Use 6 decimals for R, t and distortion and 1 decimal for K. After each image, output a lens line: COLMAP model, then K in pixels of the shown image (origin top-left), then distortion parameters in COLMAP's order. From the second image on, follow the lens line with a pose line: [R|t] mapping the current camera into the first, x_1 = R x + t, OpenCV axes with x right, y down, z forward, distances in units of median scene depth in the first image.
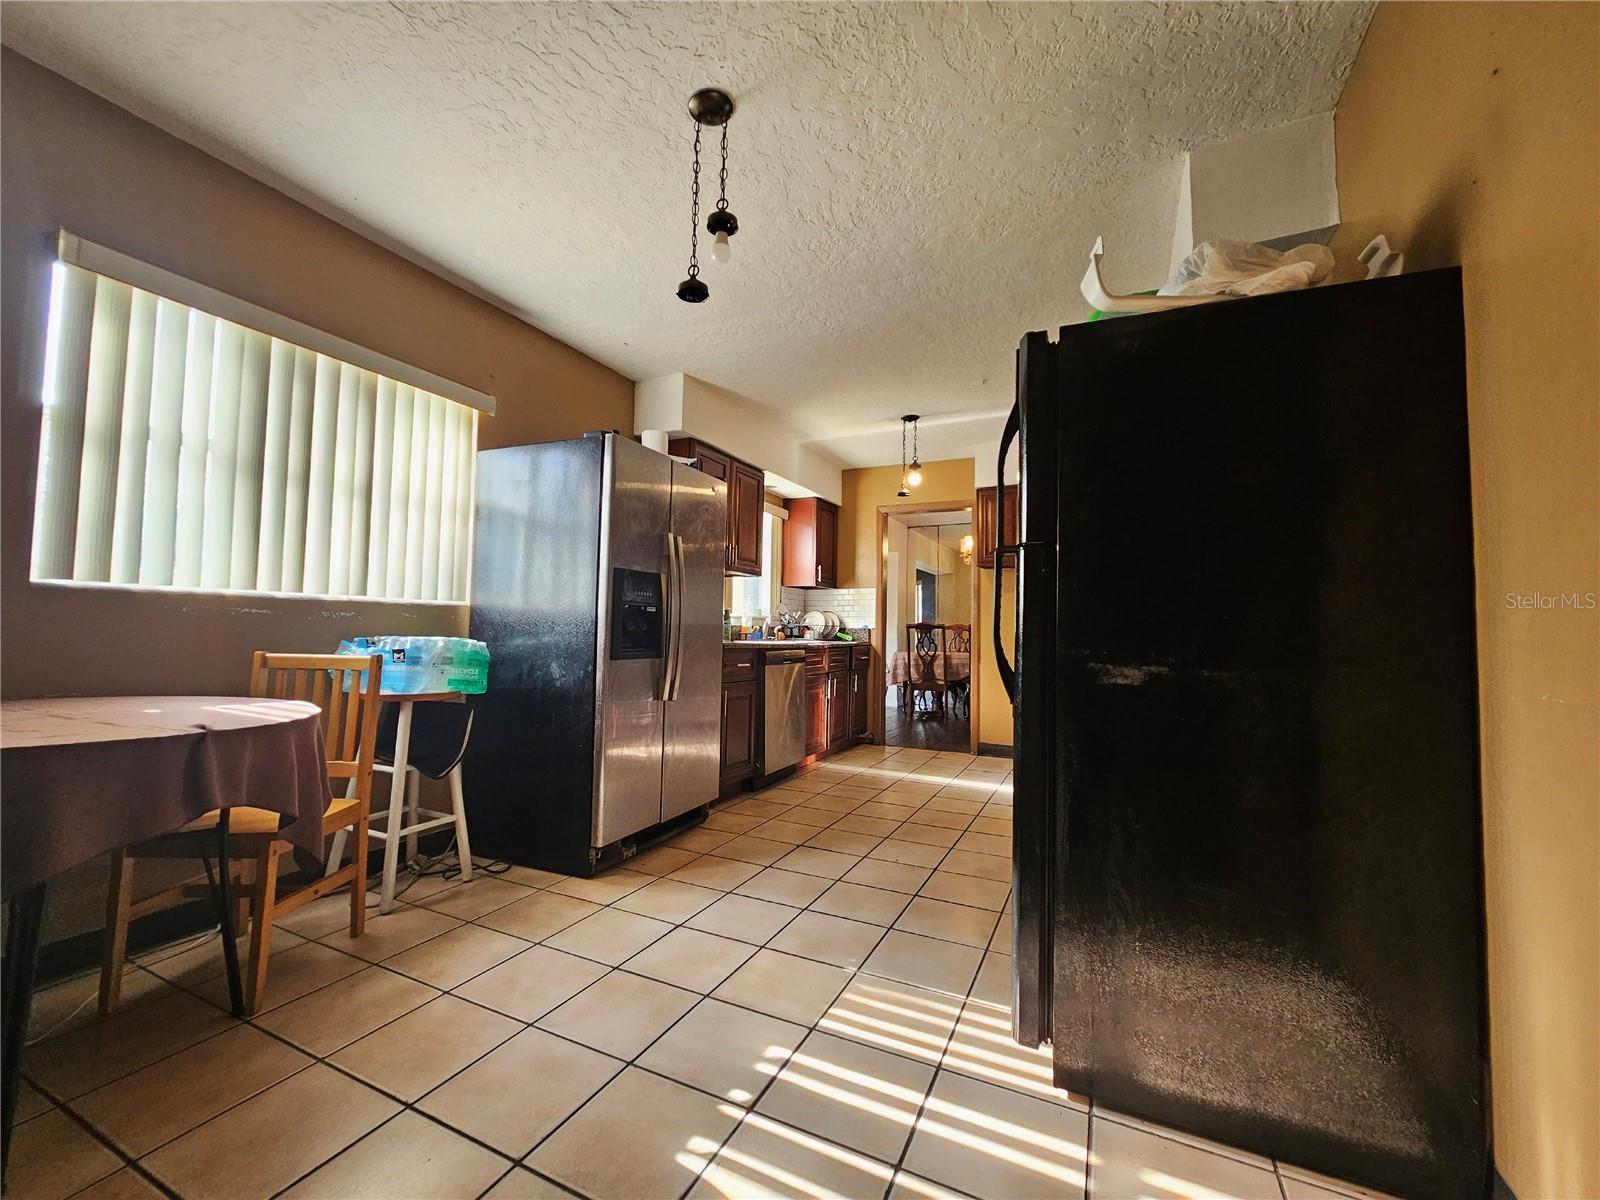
lens RADIAL K [[648.8, 0, 793.2], [0, 648.8, 597.2], [0, 0, 1]] dist [-0.000657, -0.000287]
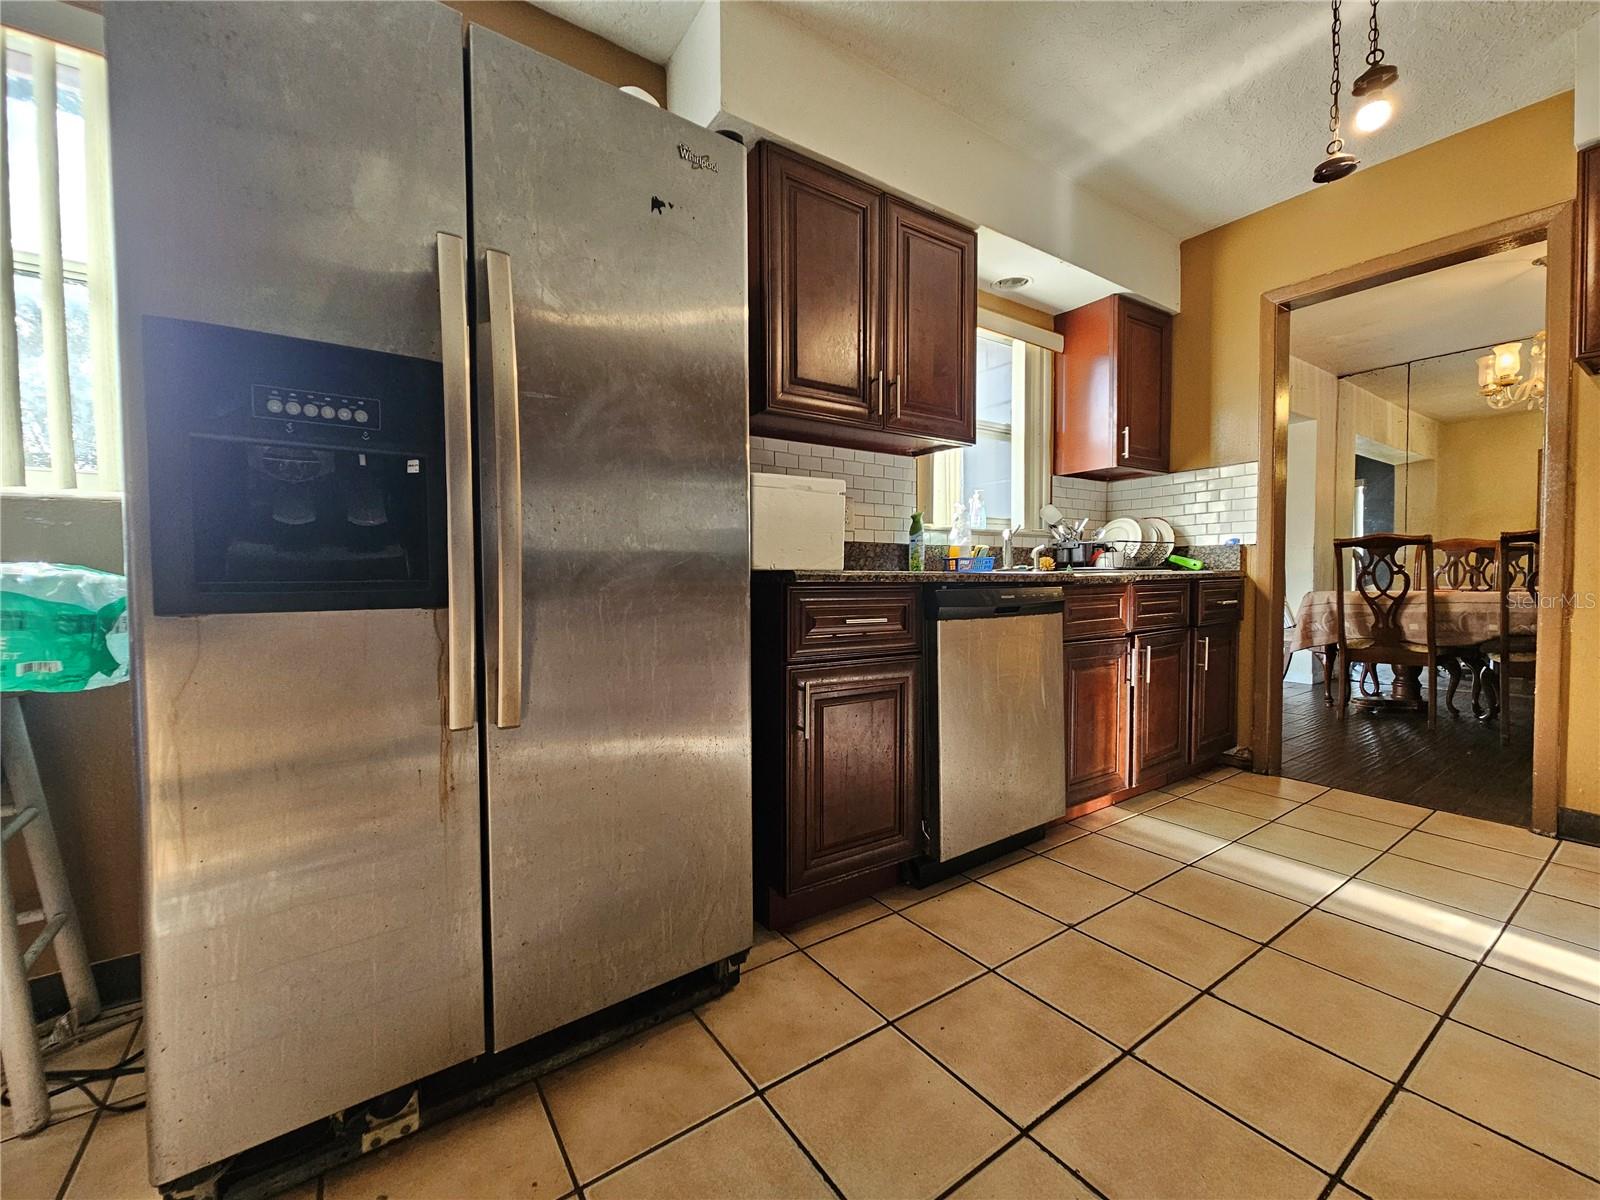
lens RADIAL K [[652.4, 0, 796.9], [0, 652.4, 598.3], [0, 0, 1]] dist [-0.002638, -0.000504]
pose [[0.870781, -0.007379, -0.491616, 0.064425], [0.050264, 0.995985, 0.074083, 0.035113], [0.489095, -0.089220, 0.867655, 0.388894]]
